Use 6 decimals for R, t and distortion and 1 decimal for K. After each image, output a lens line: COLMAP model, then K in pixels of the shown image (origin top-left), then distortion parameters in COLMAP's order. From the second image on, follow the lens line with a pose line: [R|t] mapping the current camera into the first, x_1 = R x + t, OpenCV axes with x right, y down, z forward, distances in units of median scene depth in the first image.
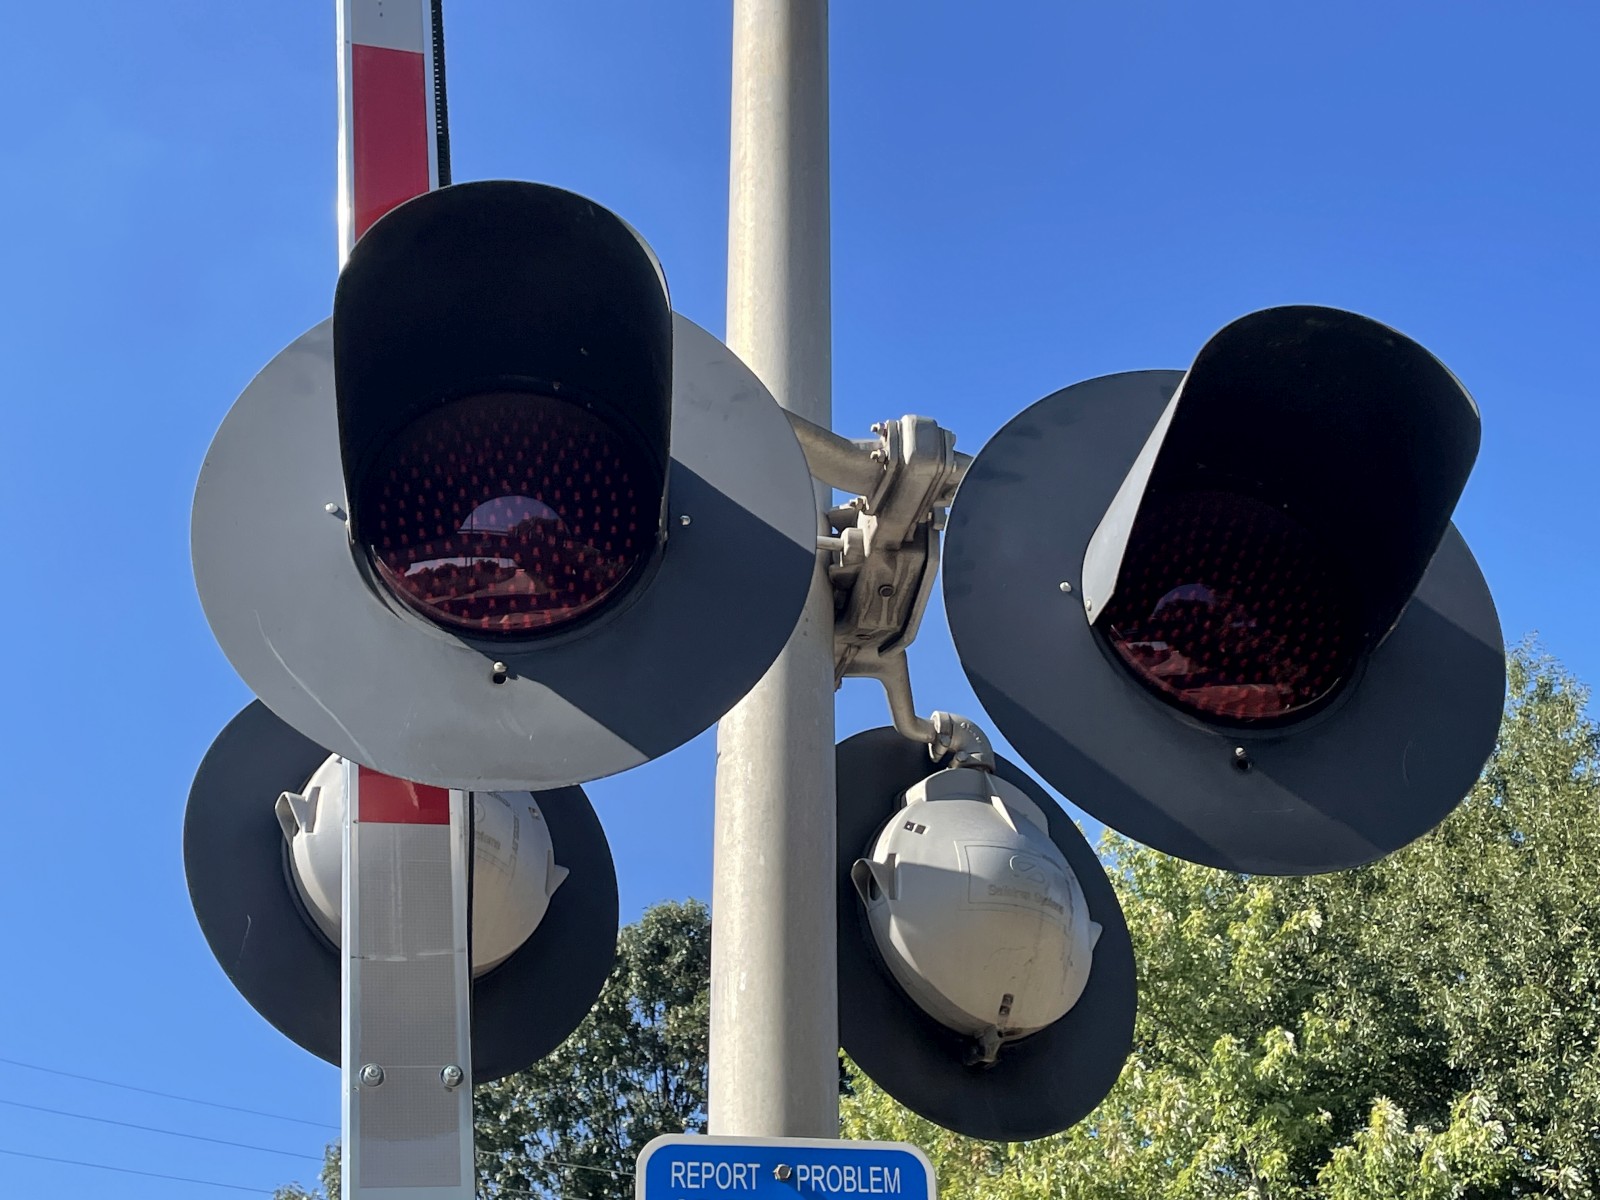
lens RADIAL K [[2155.8, 0, 800.0], [0, 2155.8, 600.0], [0, 0, 1]] dist [0.185358, 0.001081]
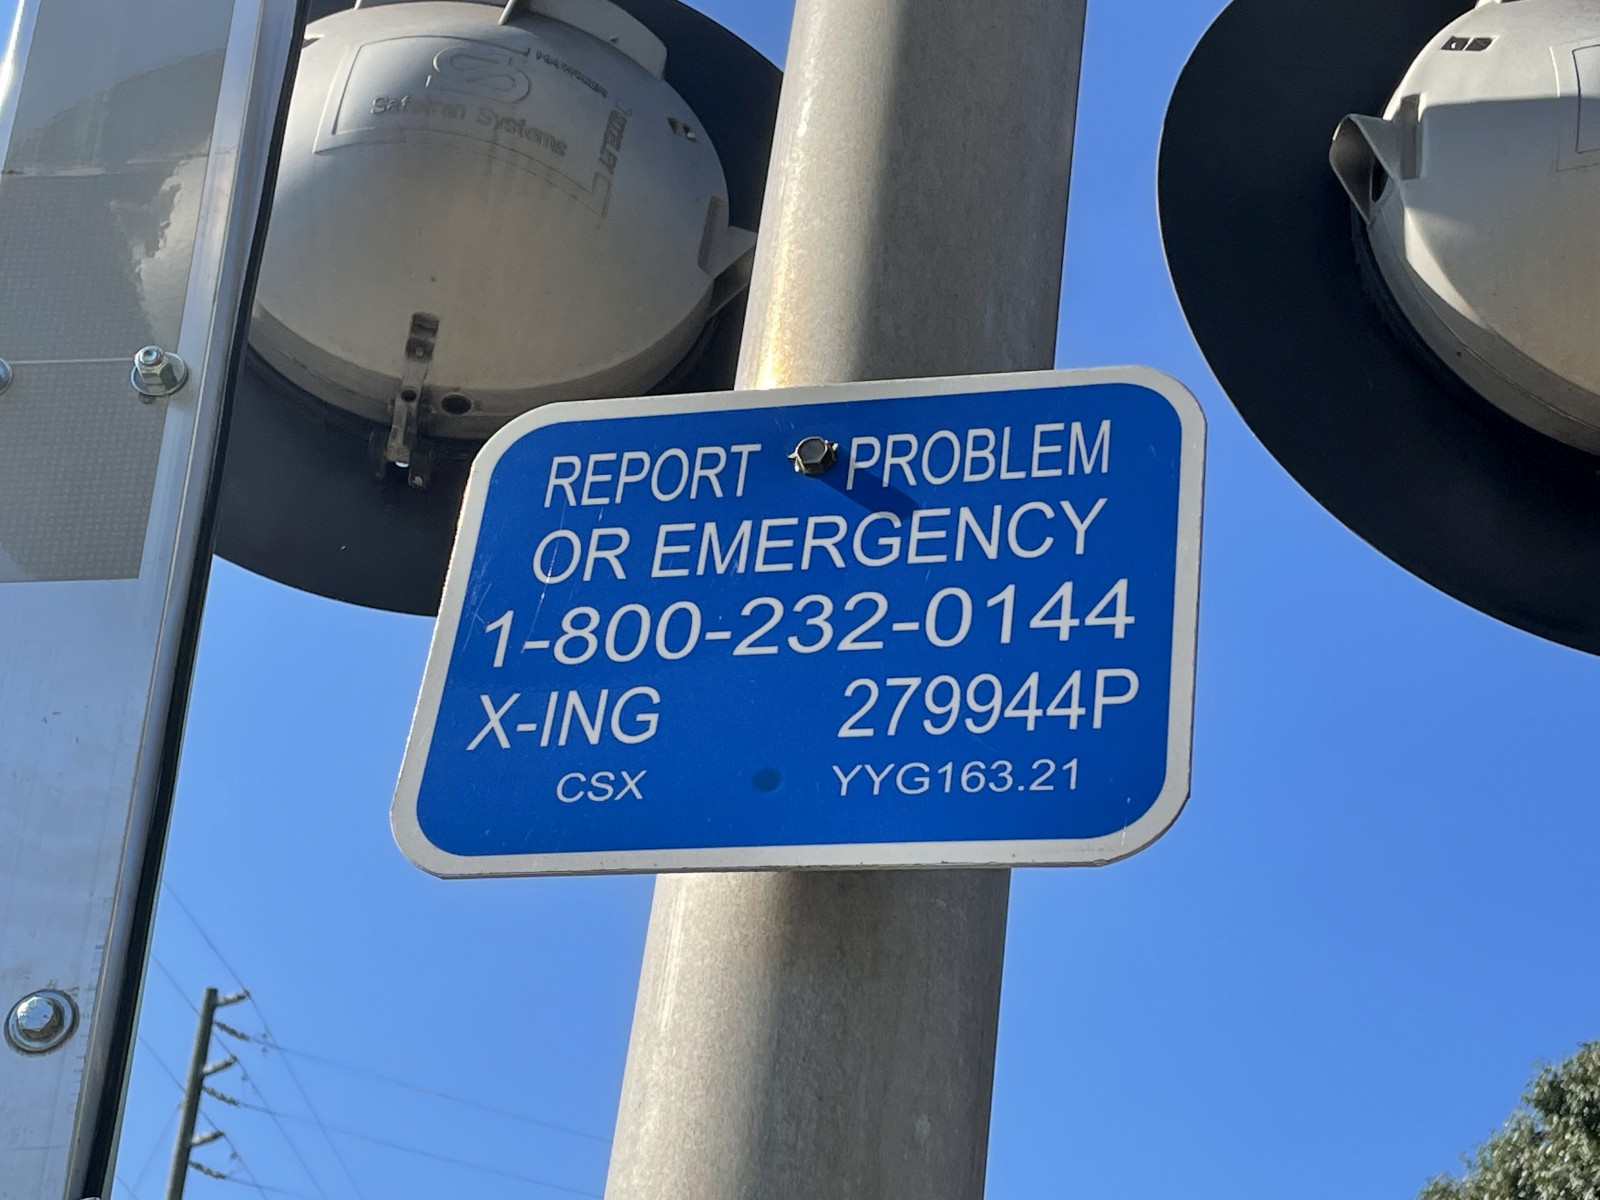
lens RADIAL K [[2892.6, 0, 800.0], [0, 2892.6, 600.0], [0, 0, 1]] dist [0.030775, -0.271874]
pose [[0.927937, -0.099133, -0.359313, 0.174723], [0.096032, 0.995025, -0.026517, 0.301378], [0.360154, -0.009900, 0.932840, 0.510651]]
